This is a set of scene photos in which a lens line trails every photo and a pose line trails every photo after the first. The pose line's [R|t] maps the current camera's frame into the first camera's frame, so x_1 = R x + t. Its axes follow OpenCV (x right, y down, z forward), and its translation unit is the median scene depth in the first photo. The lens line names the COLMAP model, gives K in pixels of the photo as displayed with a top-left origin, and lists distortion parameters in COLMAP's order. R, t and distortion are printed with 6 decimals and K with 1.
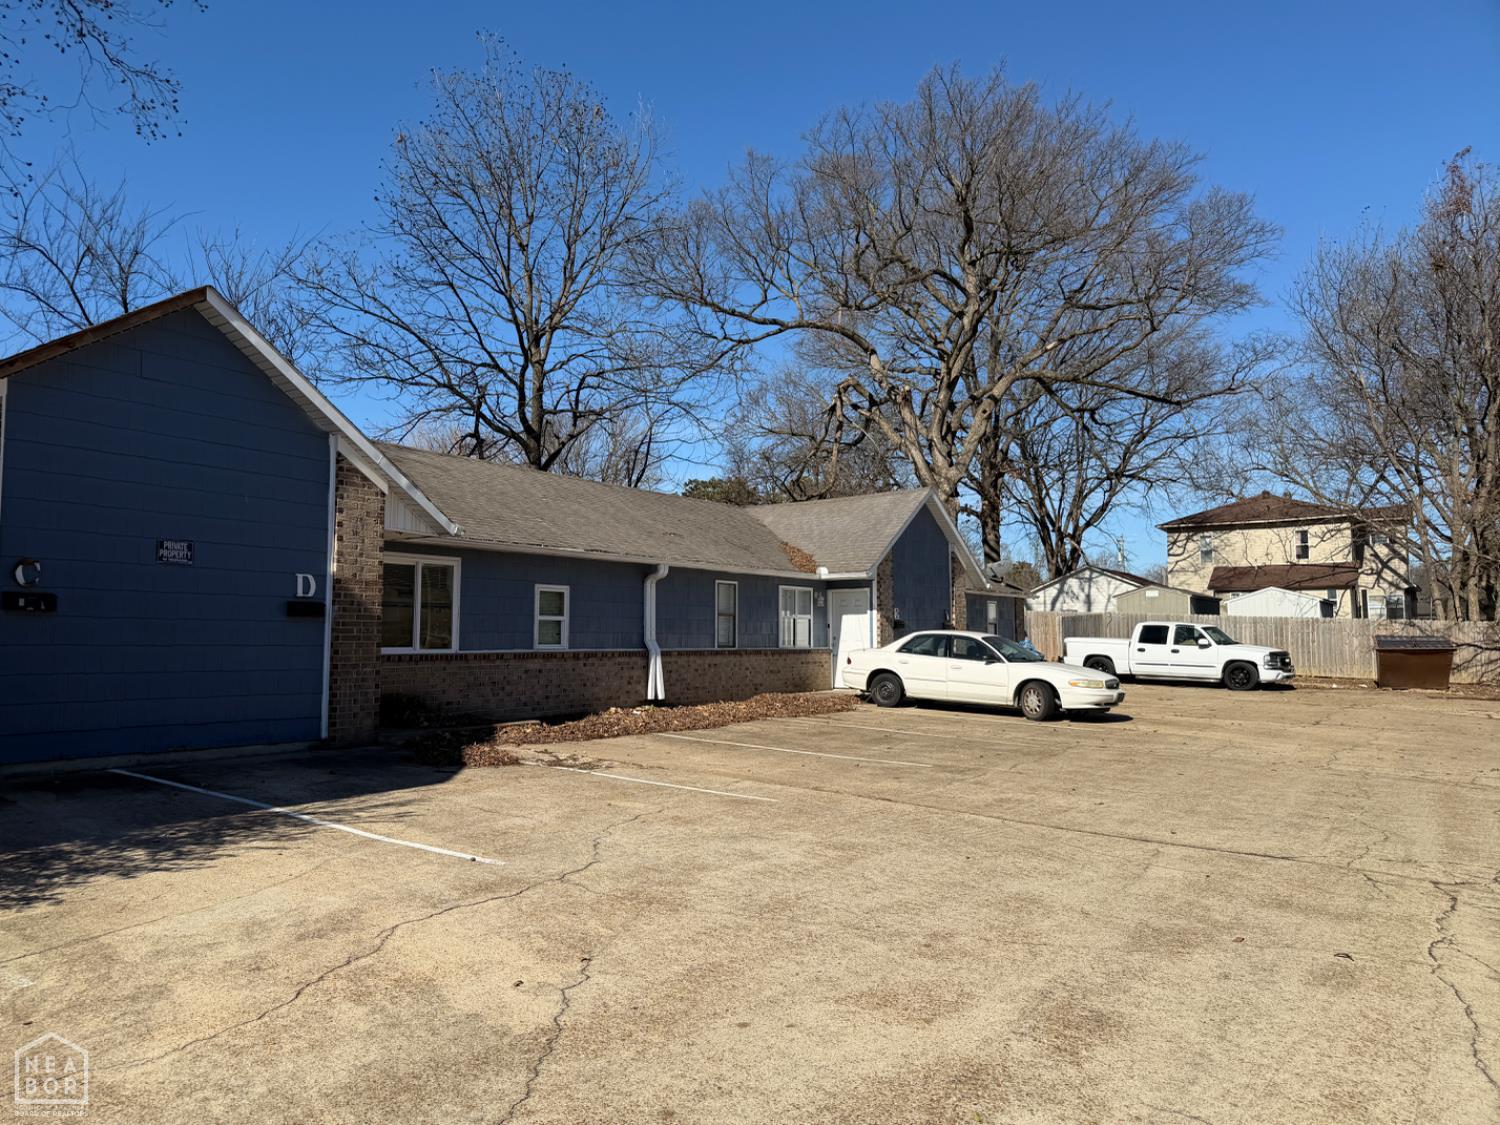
lens RADIAL K [[1038.4, 0, 707.5], [0, 1038.4, 565.9], [0, 0, 1]] dist [0.155625, -0.220437]
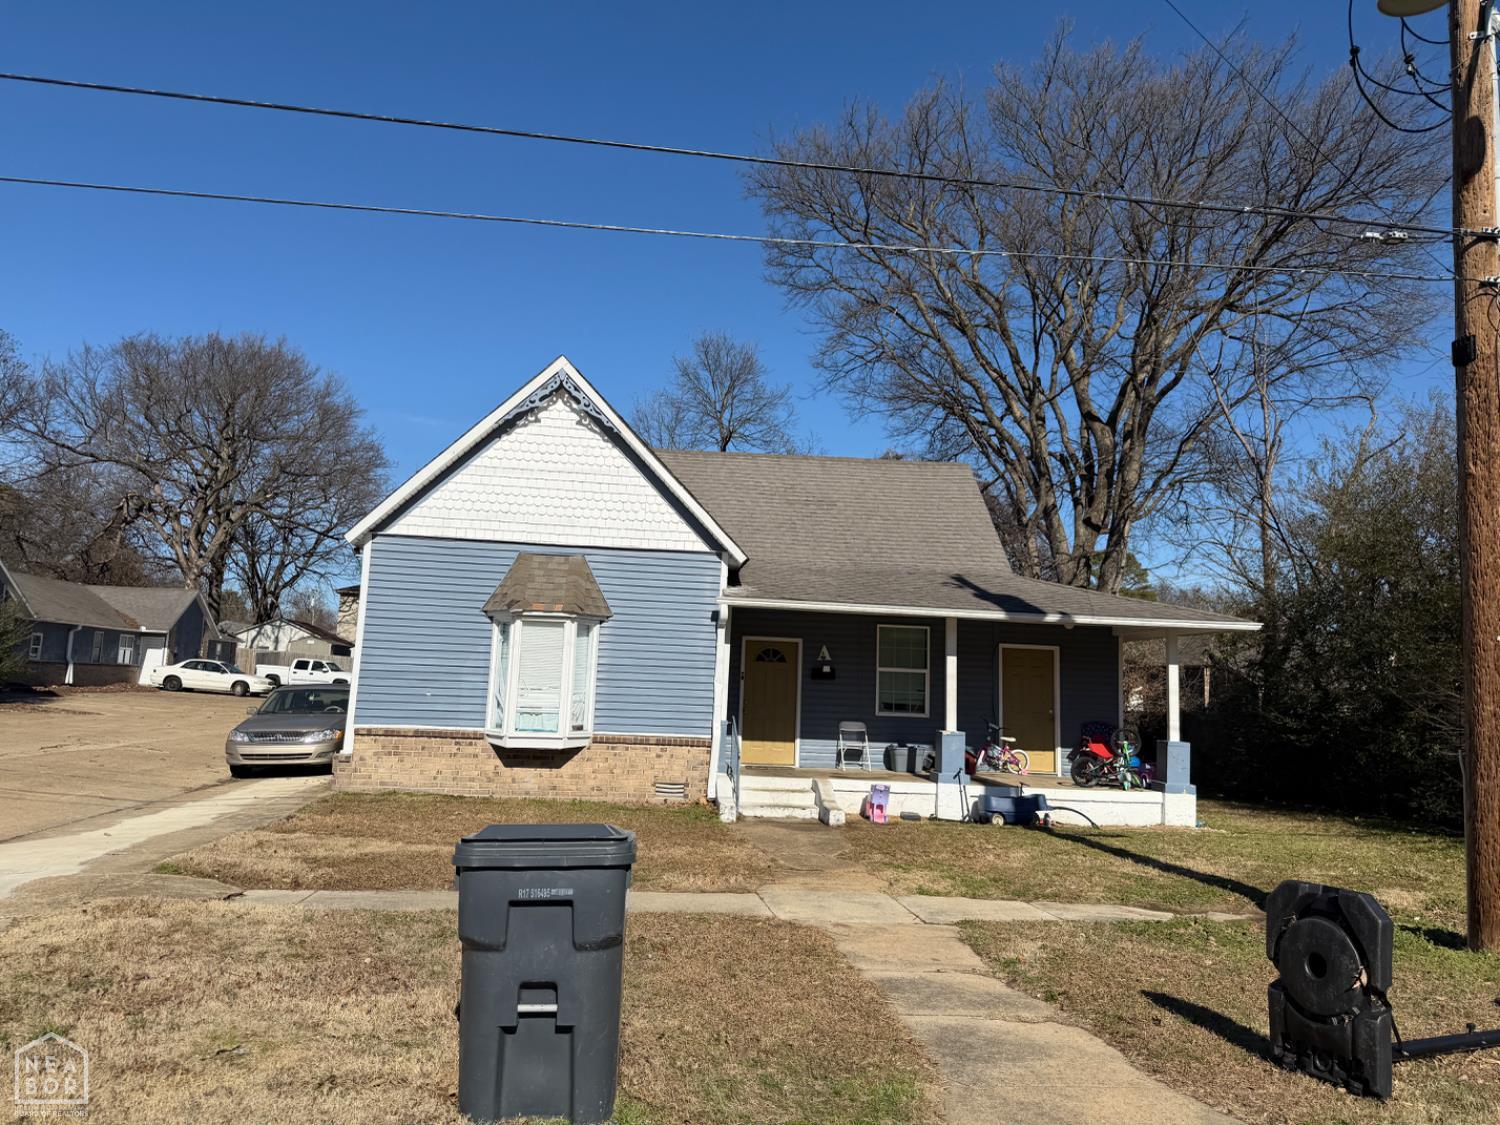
lens RADIAL K [[1038.4, 0, 707.5], [0, 1038.4, 565.9], [0, 0, 1]] dist [0.155625, -0.220437]
pose [[0.748581, 0.116222, 0.652778, -0.318521], [-0.100139, 0.993042, -0.061968, -0.070574], [-0.655438, -0.018981, 0.755010, -0.965723]]
